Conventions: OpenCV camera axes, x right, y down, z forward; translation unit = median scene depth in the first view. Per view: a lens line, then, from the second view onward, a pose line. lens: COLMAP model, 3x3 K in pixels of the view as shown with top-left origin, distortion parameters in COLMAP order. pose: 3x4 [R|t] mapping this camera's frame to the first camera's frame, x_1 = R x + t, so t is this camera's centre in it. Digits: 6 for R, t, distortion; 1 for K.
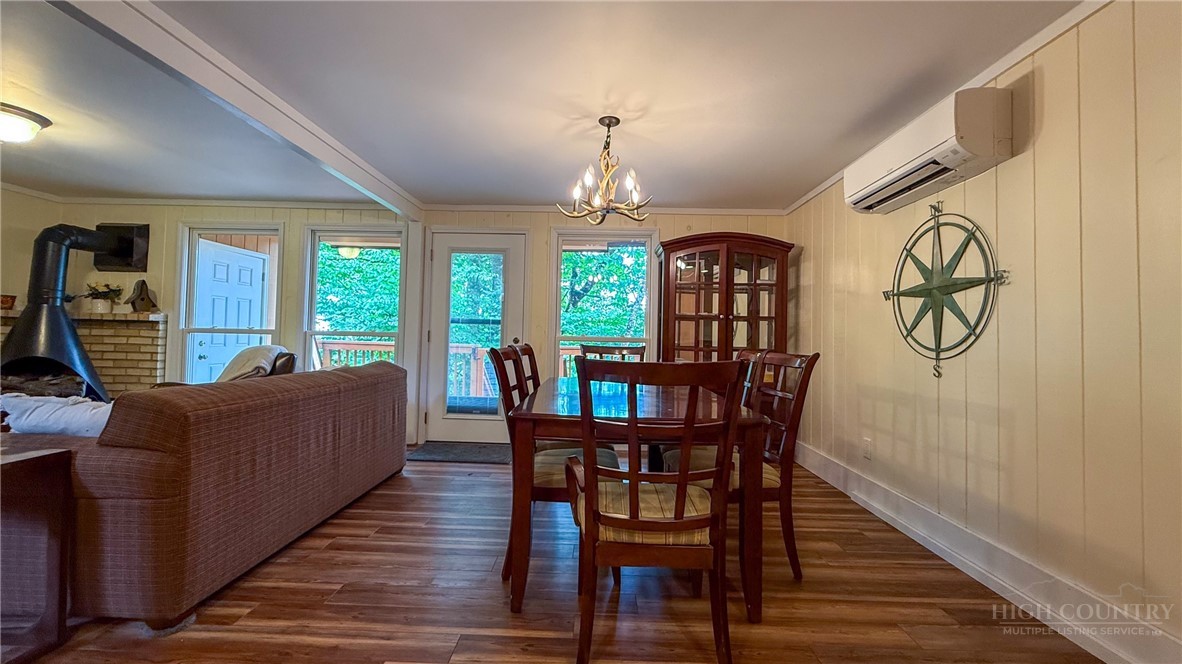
lens RADIAL K [[502.1, 0, 612.4], [0, 502.1, 323.3], [0, 0, 1]] dist [-0.008513, 0.002009]
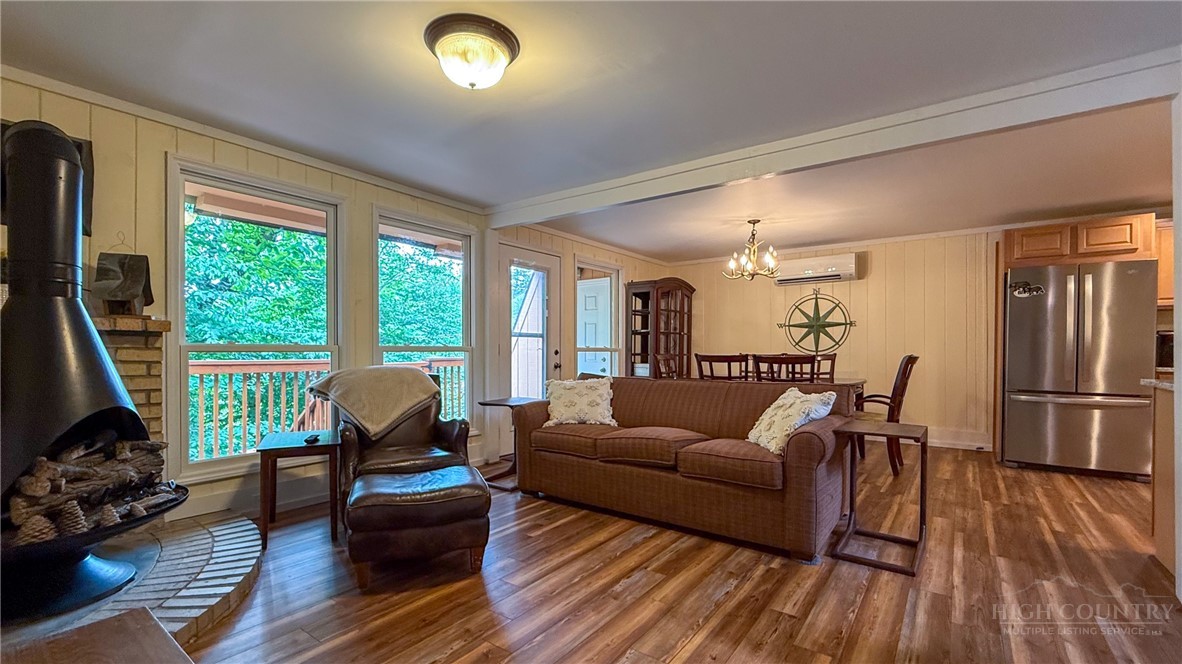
lens RADIAL K [[502.1, 0, 638.0], [0, 502.1, 353.5], [0, 0, 1]] dist [-0.008513, 0.002009]
pose [[0.544628, -0.027364, 0.838231, -1.191475], [-0.015860, 0.998953, 0.042915, -0.015801], [-0.838528, -0.036667, 0.543623, 0.278937]]
